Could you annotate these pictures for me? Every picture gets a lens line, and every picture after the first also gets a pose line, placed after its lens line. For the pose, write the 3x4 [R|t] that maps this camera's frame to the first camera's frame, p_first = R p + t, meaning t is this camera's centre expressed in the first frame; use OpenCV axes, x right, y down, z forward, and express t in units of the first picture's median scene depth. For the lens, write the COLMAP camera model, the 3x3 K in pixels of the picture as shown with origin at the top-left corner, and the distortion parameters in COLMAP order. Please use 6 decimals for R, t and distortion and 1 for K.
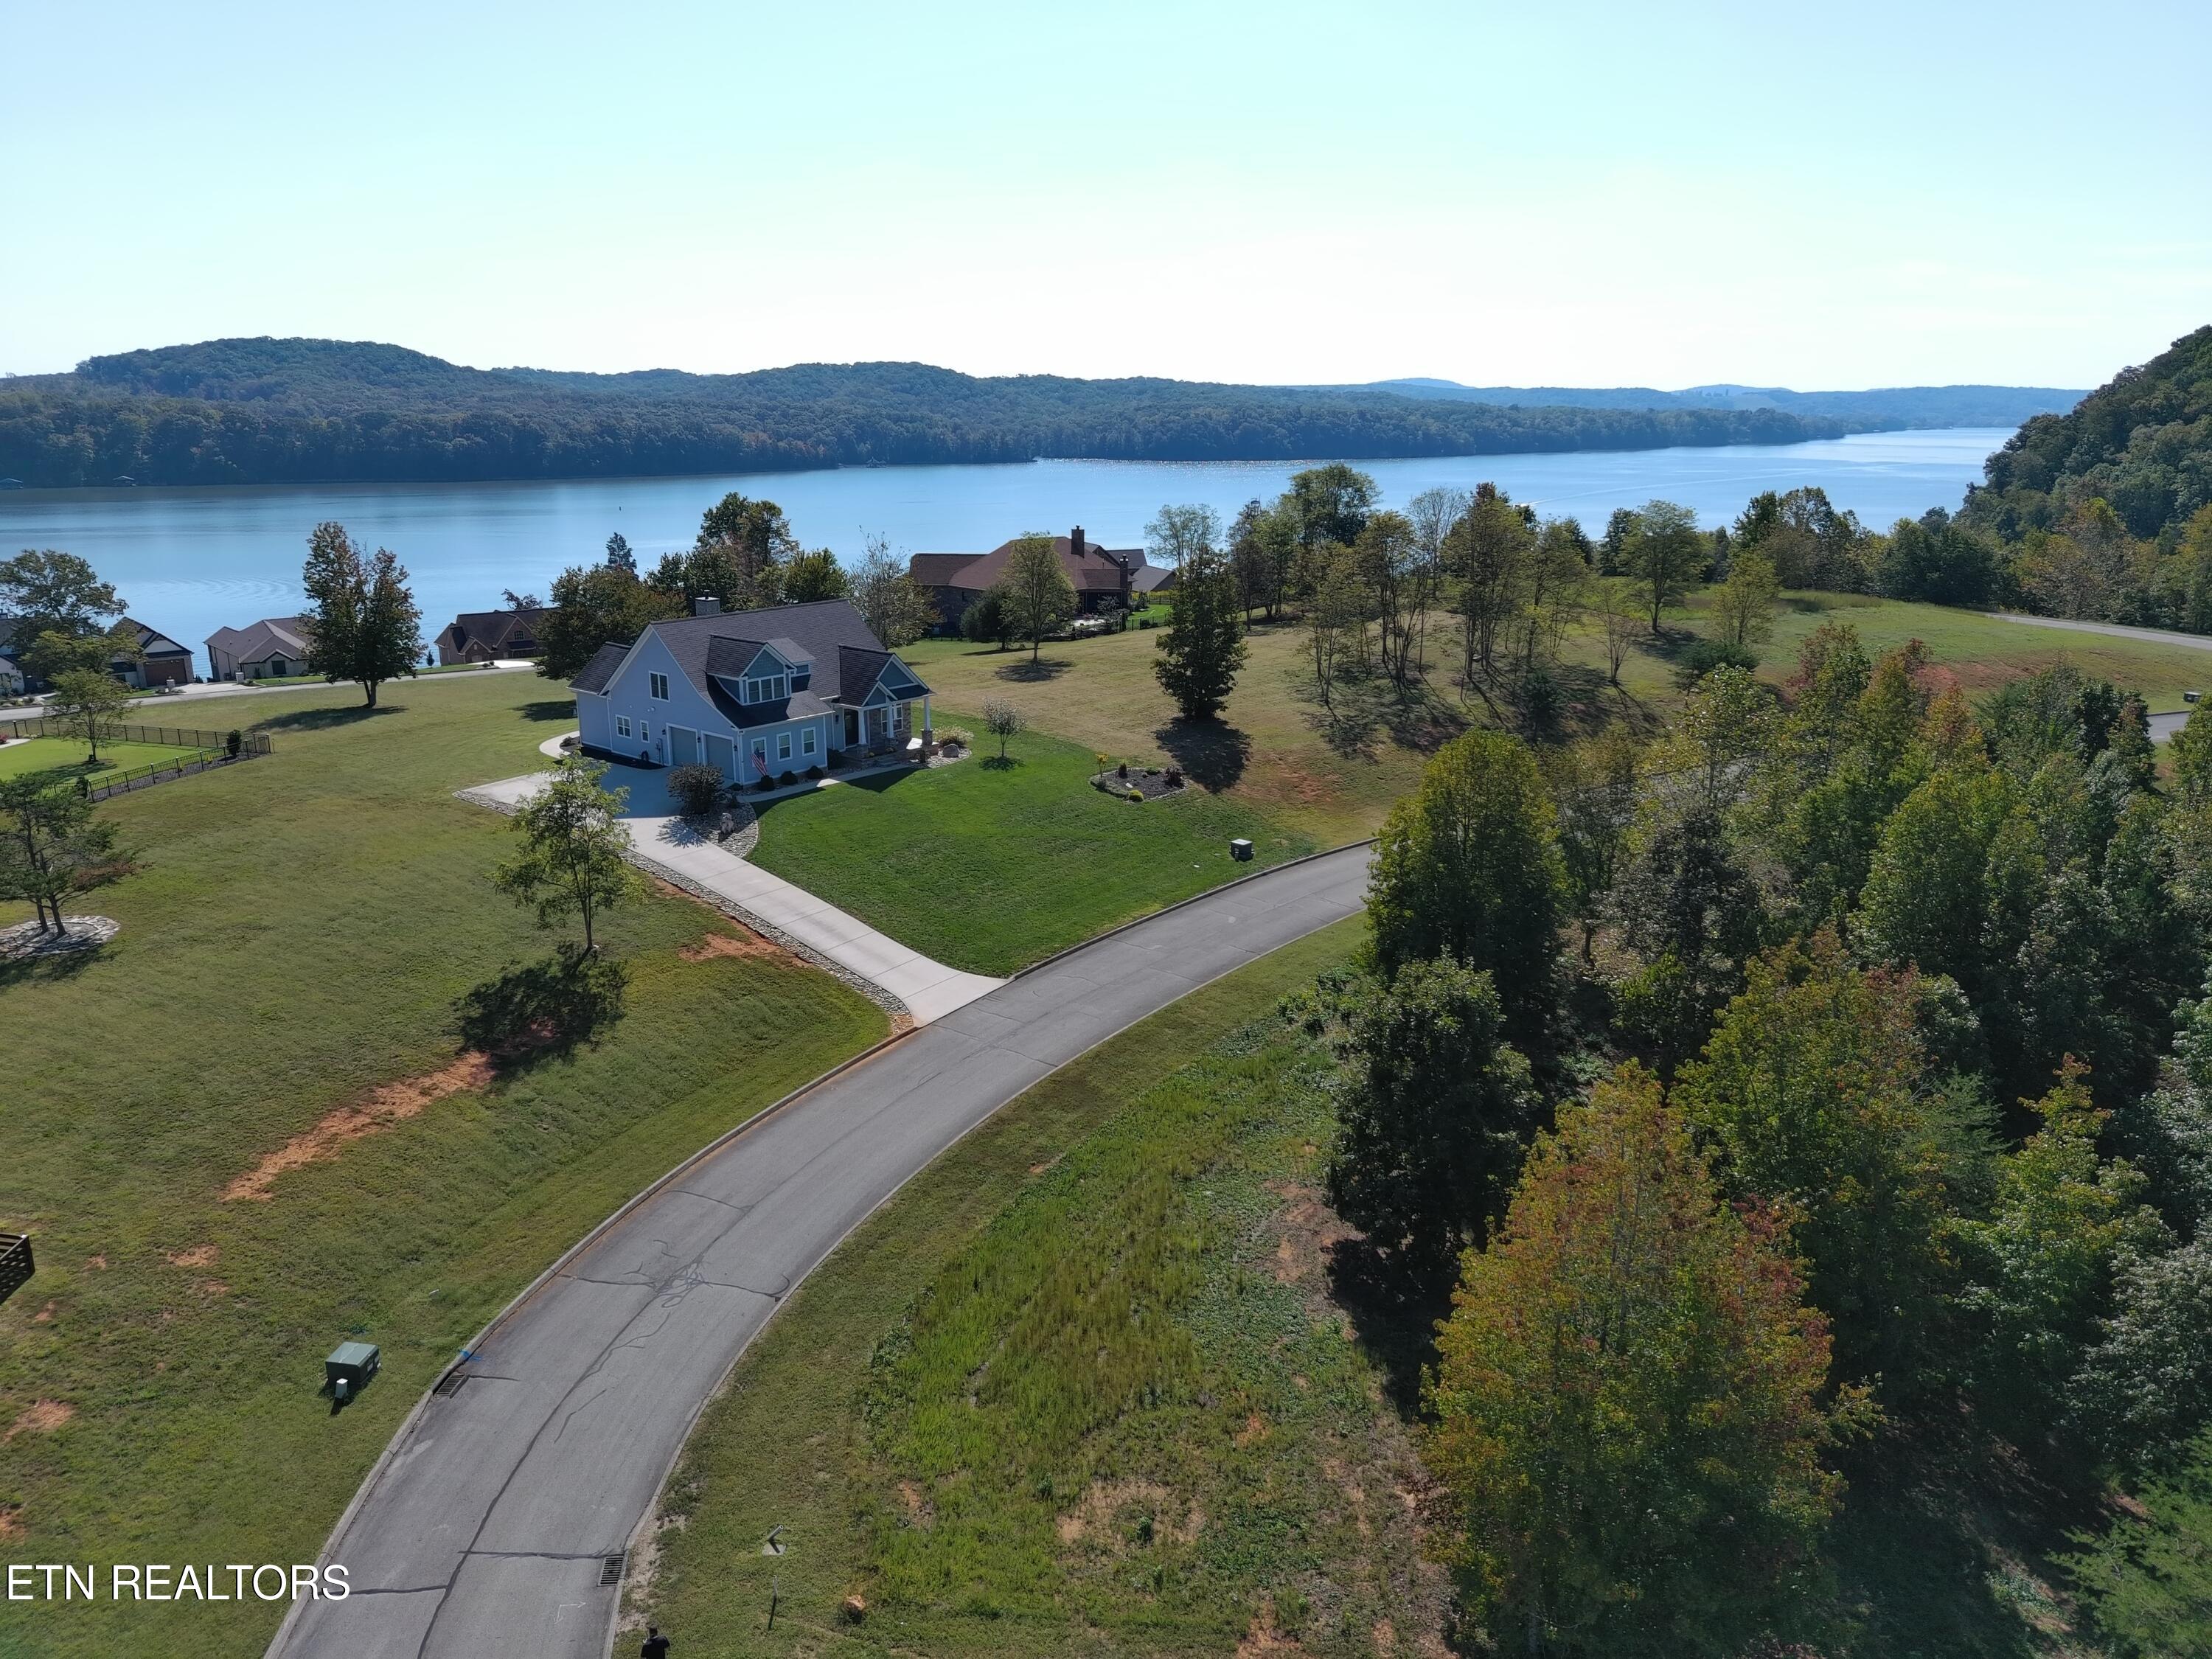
lens RADIAL K [[1505.0, 0, 1108.3], [0, 1505.0, 833.1], [0, 0, 1]] dist [0.020241, -0.020957]
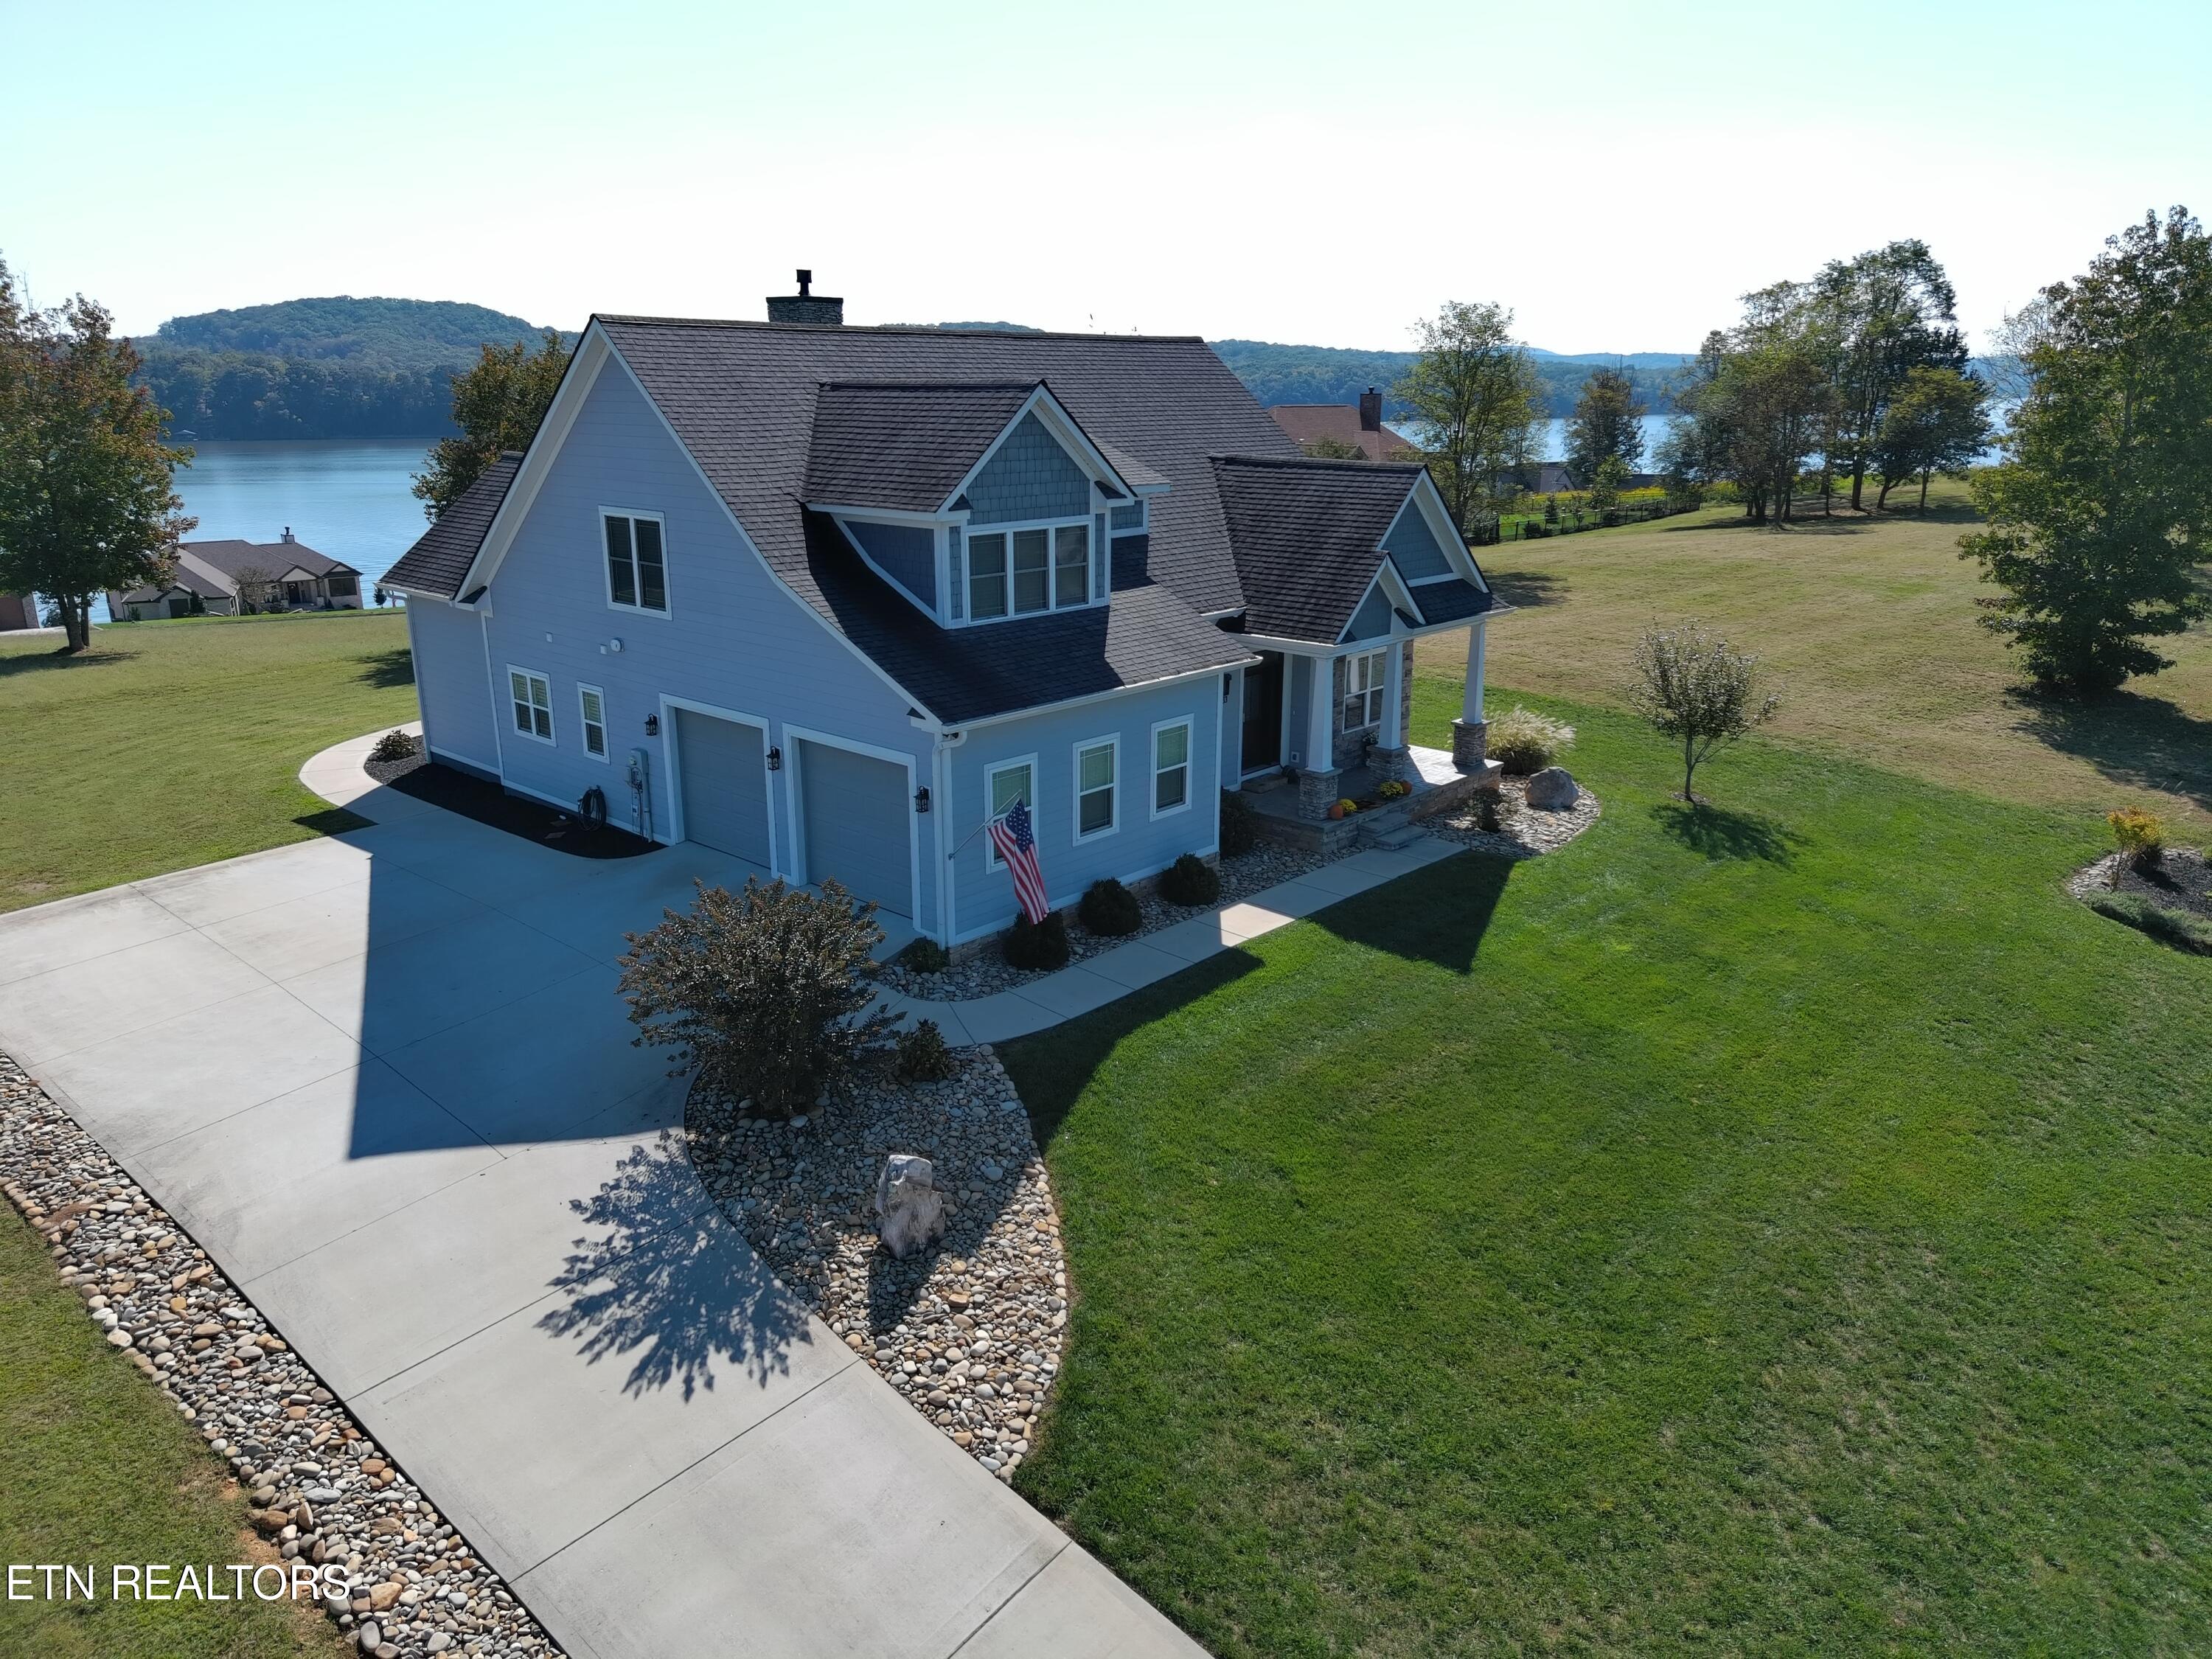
lens RADIAL K [[1497.9, 0, 1106.0], [0, 1497.9, 829.5], [0, 0, 1]] dist [0.036051, -0.040213]
pose [[0.998696, 0.012999, -0.049366, -0.179670], [-0.012274, 0.999813, 0.014968, -0.048621], [0.049551, -0.014343, 0.998669, 0.662926]]
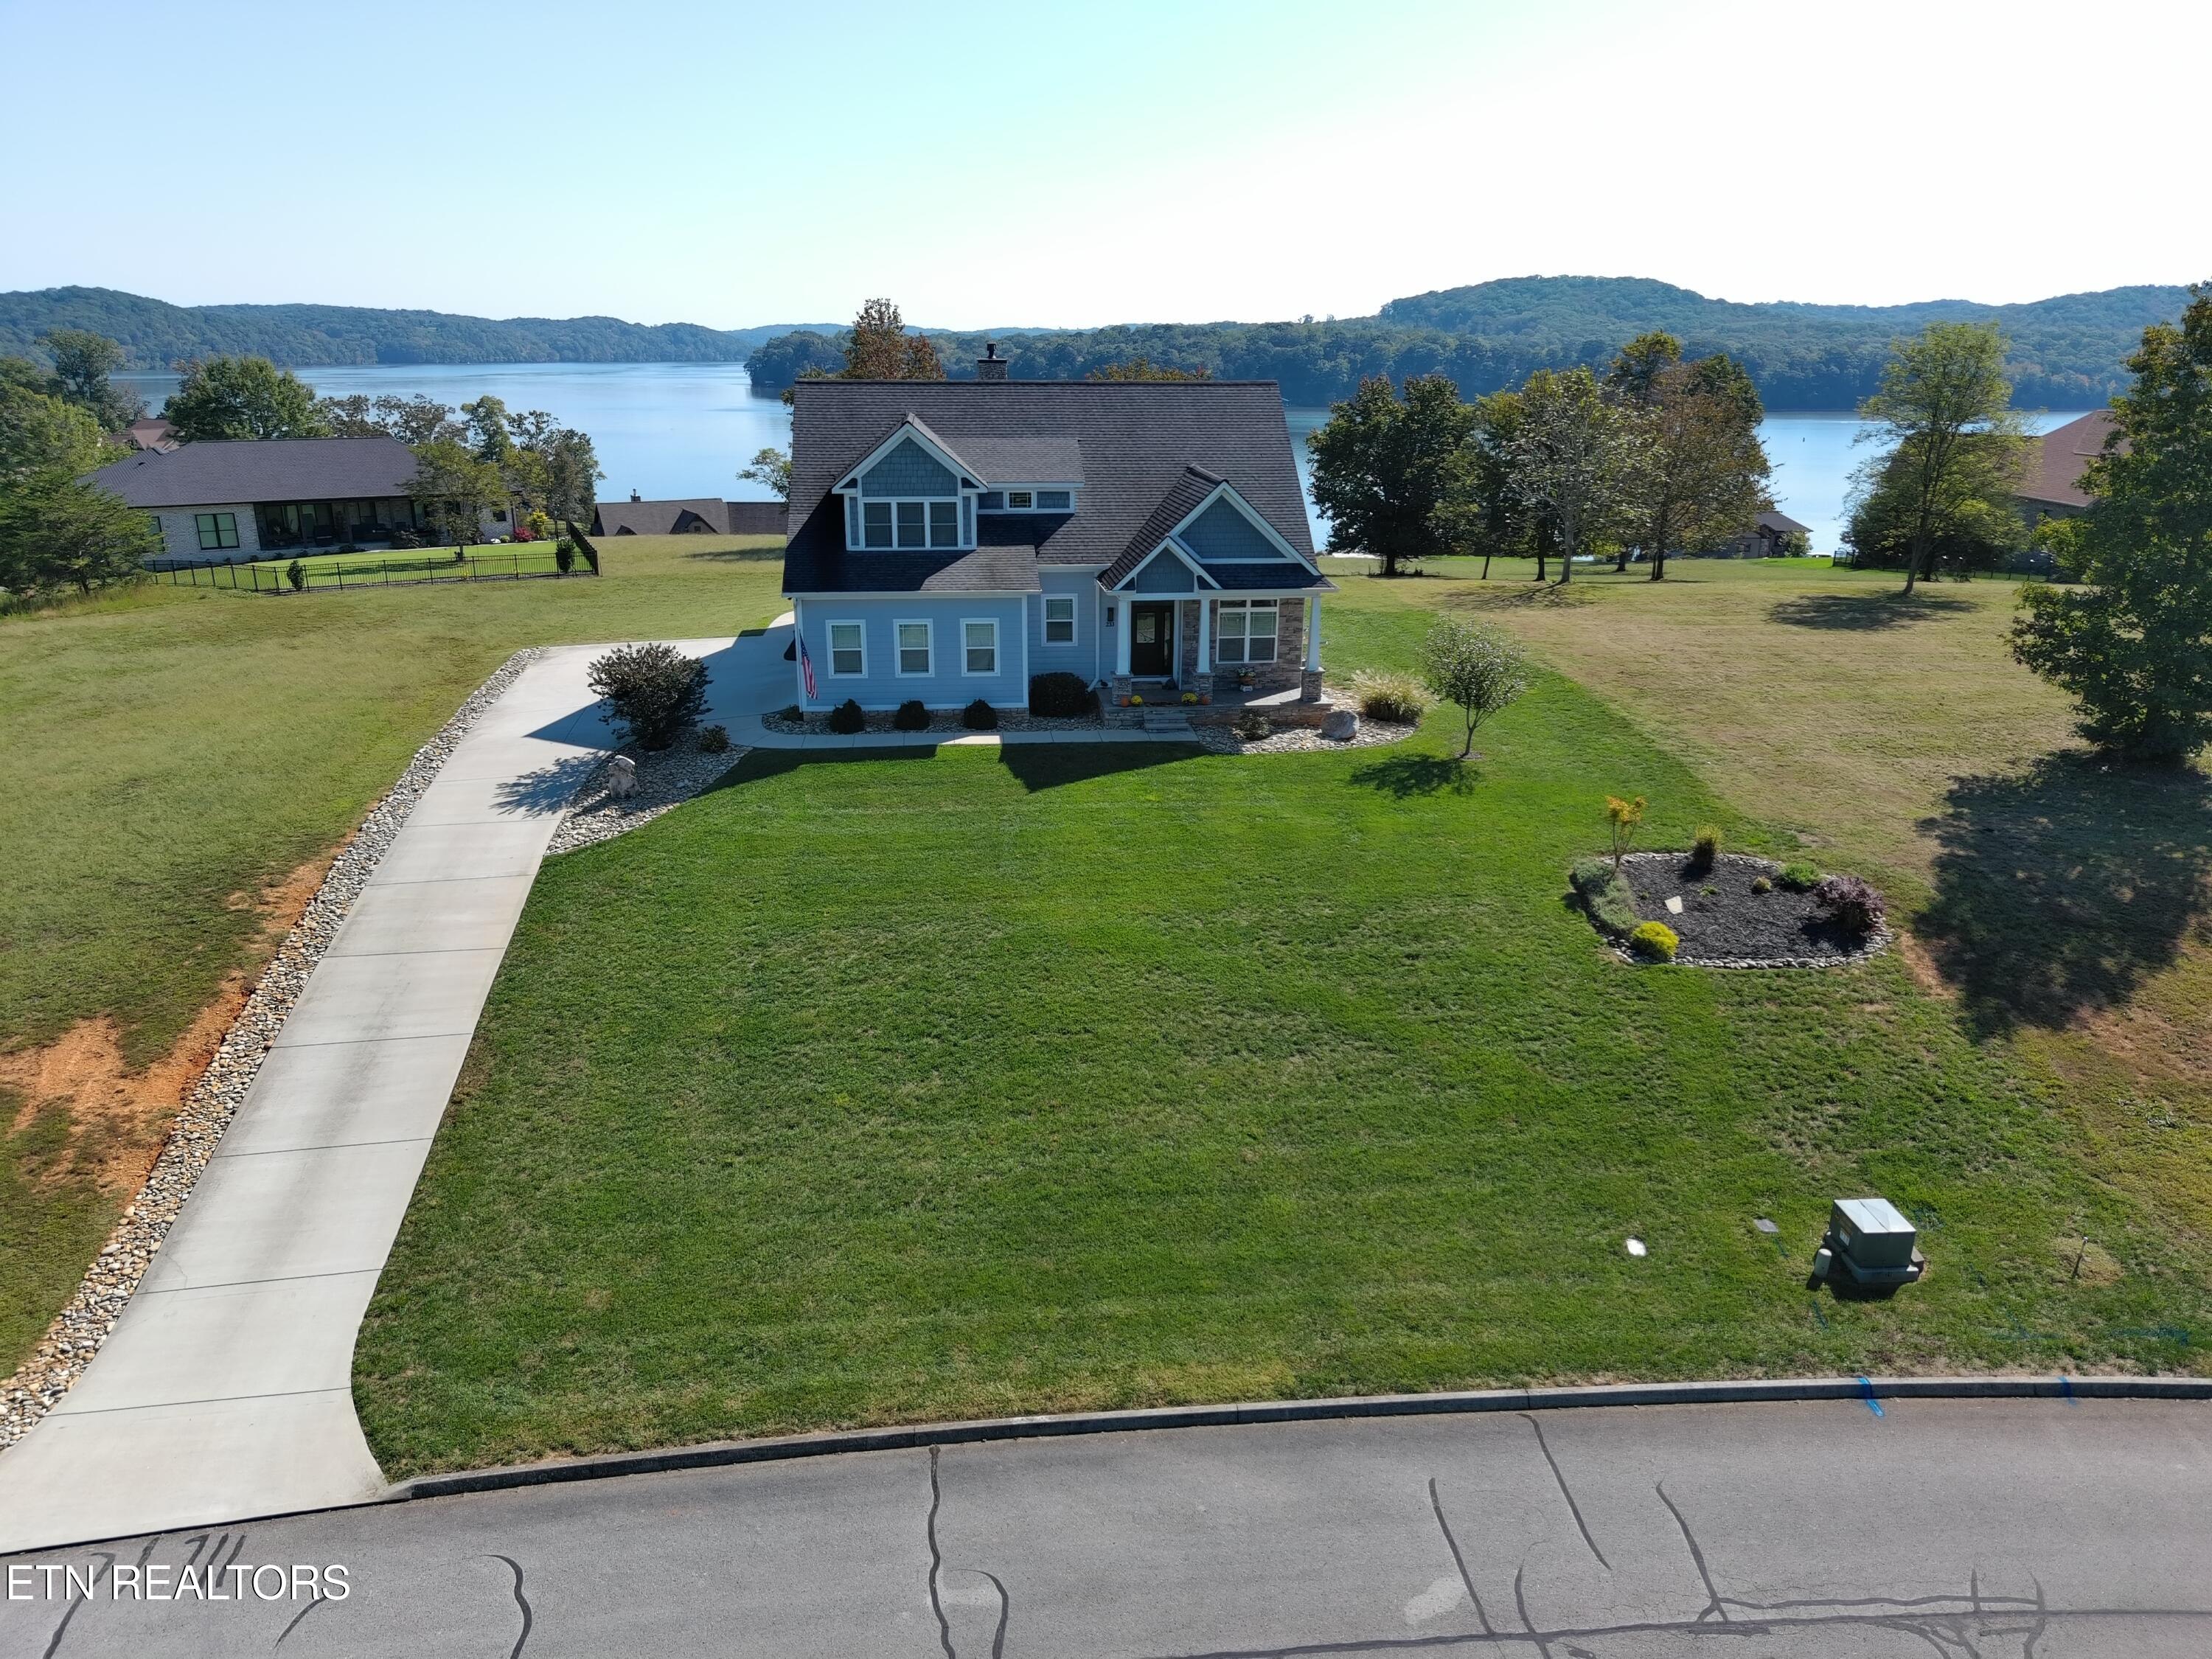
lens RADIAL K [[1495.0, 0, 1105.7], [0, 1495.0, 838.8], [0, 0, 1]] dist [0.033204, -0.028120]
pose [[0.716958, 0.216771, -0.662557, 0.137034], [-0.191900, 0.975076, 0.111362, -0.056606], [0.670183, 0.047302, 0.740687, 0.624165]]
